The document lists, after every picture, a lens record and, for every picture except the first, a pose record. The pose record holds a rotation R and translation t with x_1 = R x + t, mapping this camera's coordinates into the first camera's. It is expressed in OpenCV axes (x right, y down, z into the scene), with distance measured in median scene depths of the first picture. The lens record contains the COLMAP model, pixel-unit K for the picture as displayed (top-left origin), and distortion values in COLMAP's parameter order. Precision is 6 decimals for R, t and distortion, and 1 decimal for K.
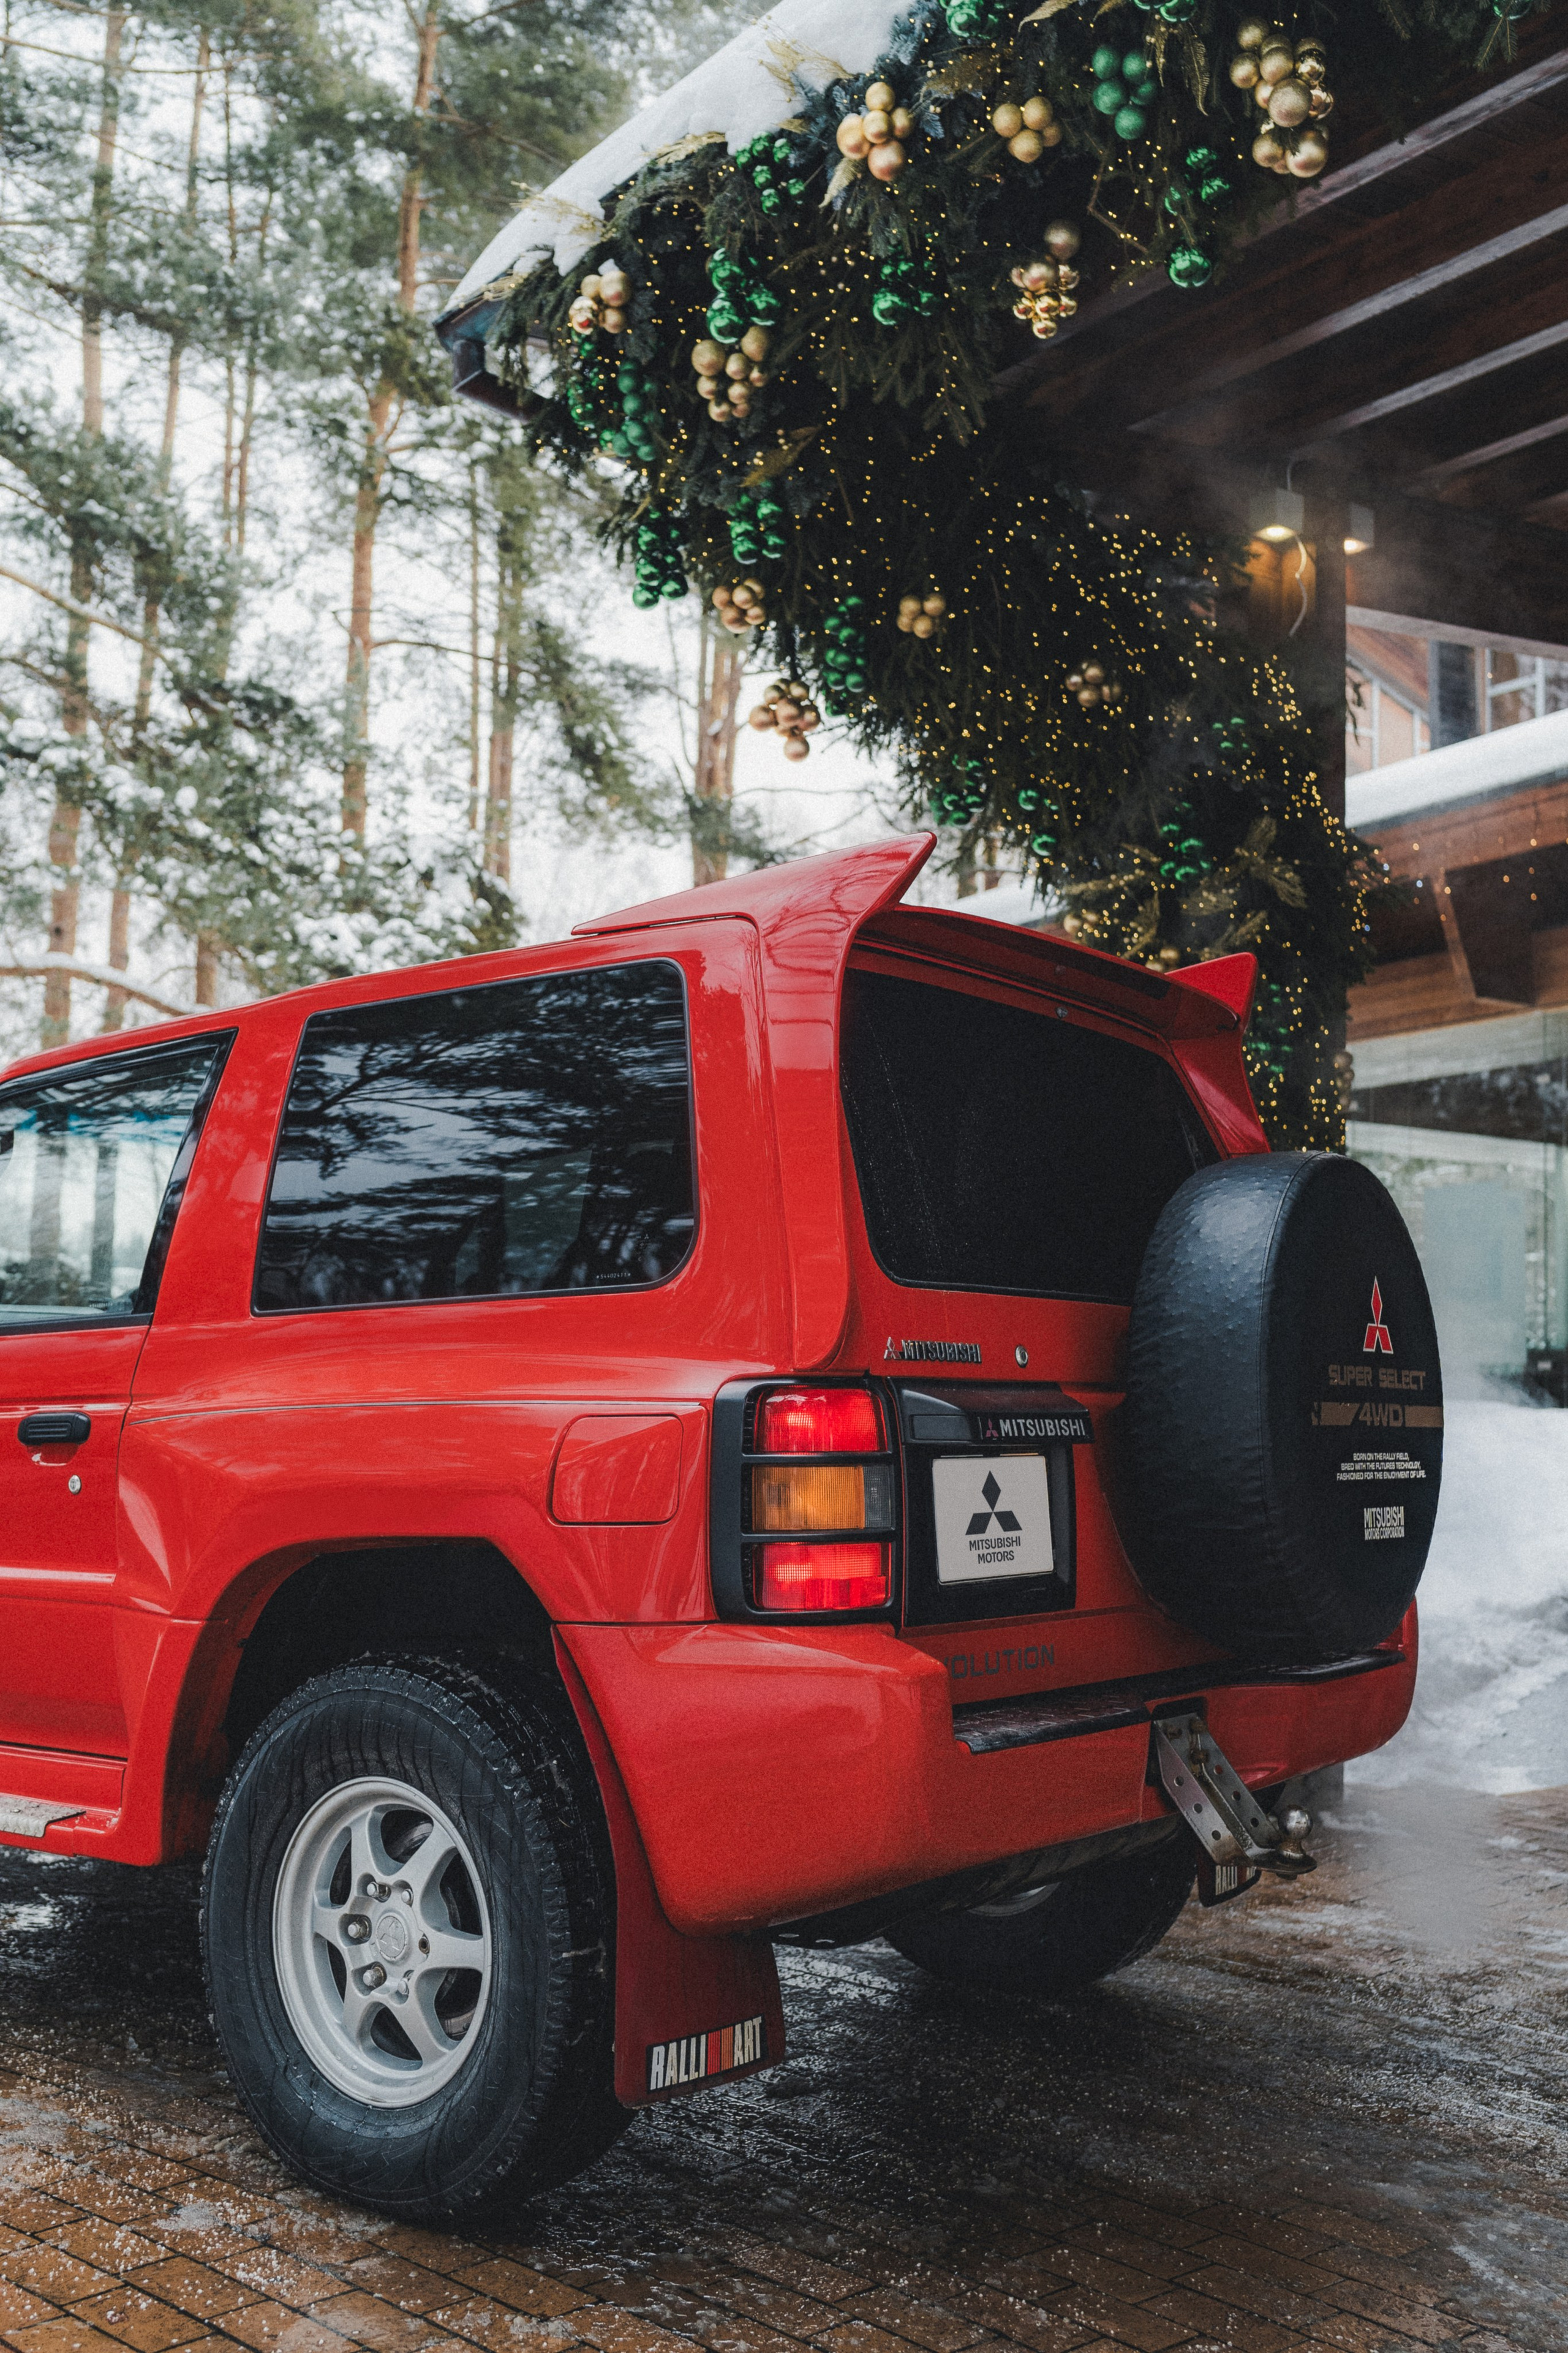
lens RADIAL K [[2344.9, 0, 727.3], [0, 2344.9, 1224.1], [0, 0, 1]] dist [-0.019397, 0.094133]
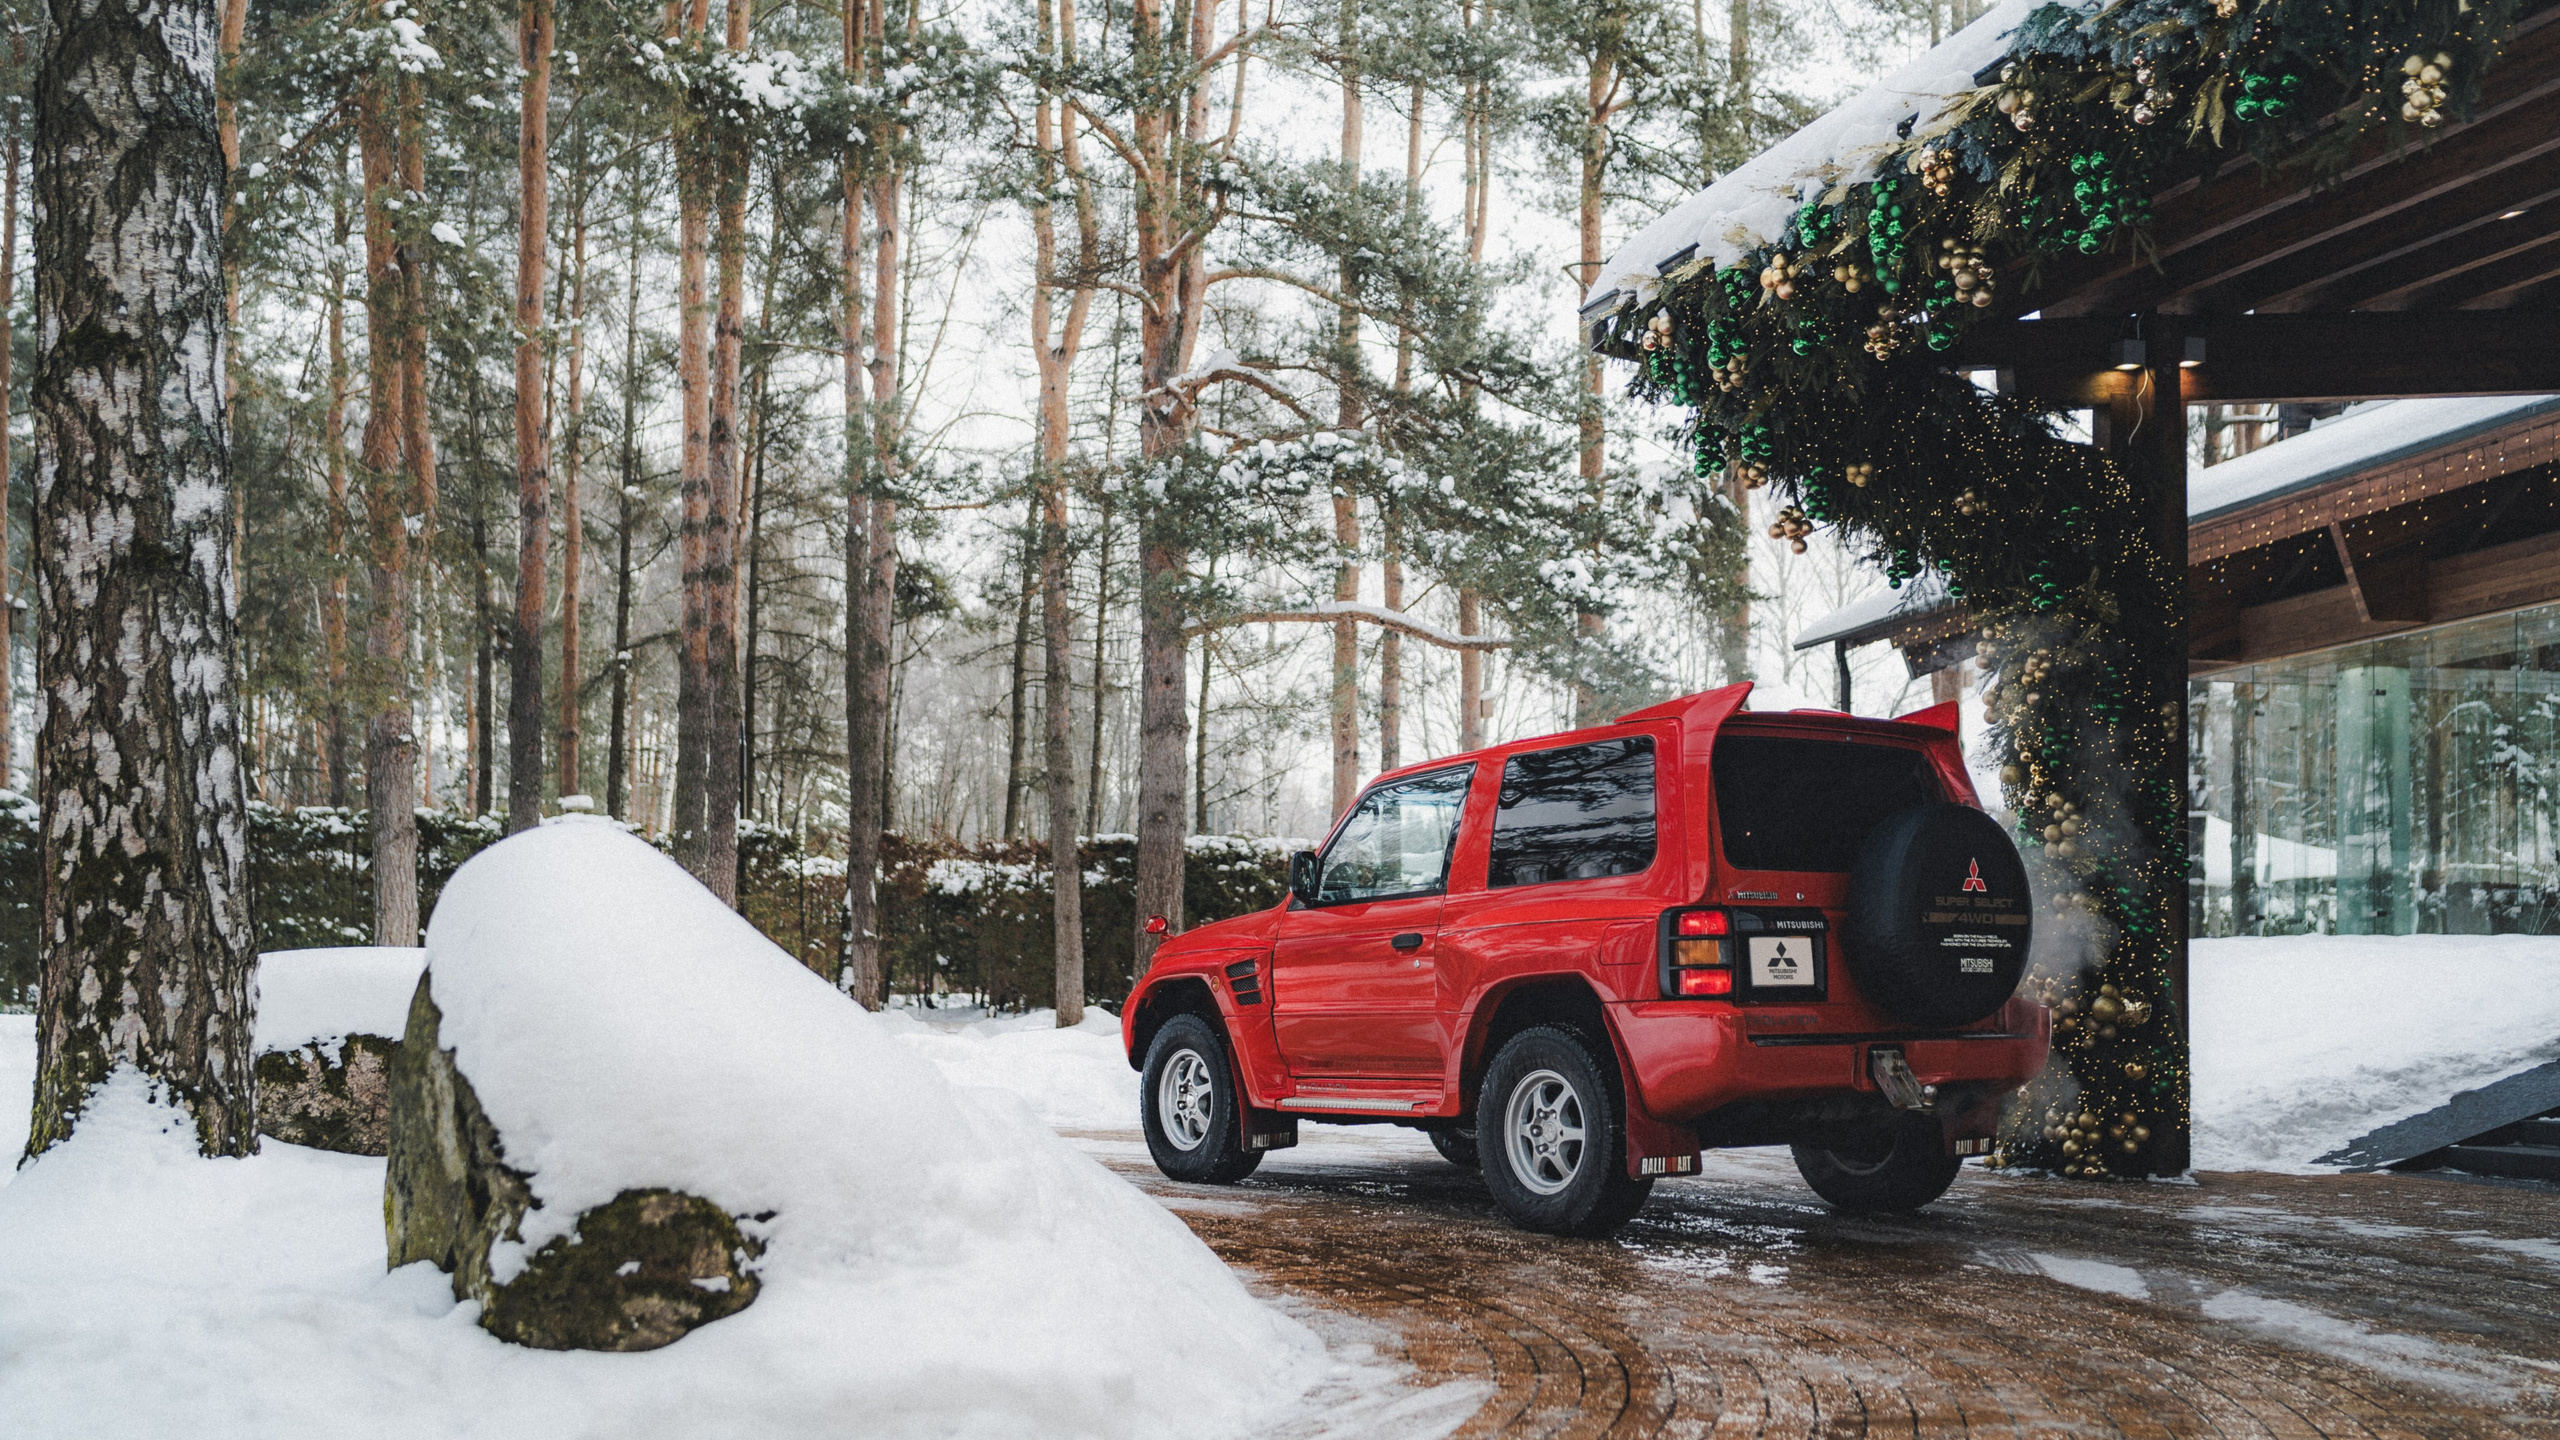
lens RADIAL K [[2620.2, 0, 1280.0], [0, 2620.2, 720.0], [0, 0, 1]] dist [0.002357, 0.002329]
pose [[0.955666, -0.046659, -0.290731, 0.240912], [0.039065, 0.998728, -0.031871, -0.035162], [0.291848, 0.019101, 0.956274, -1.027568]]
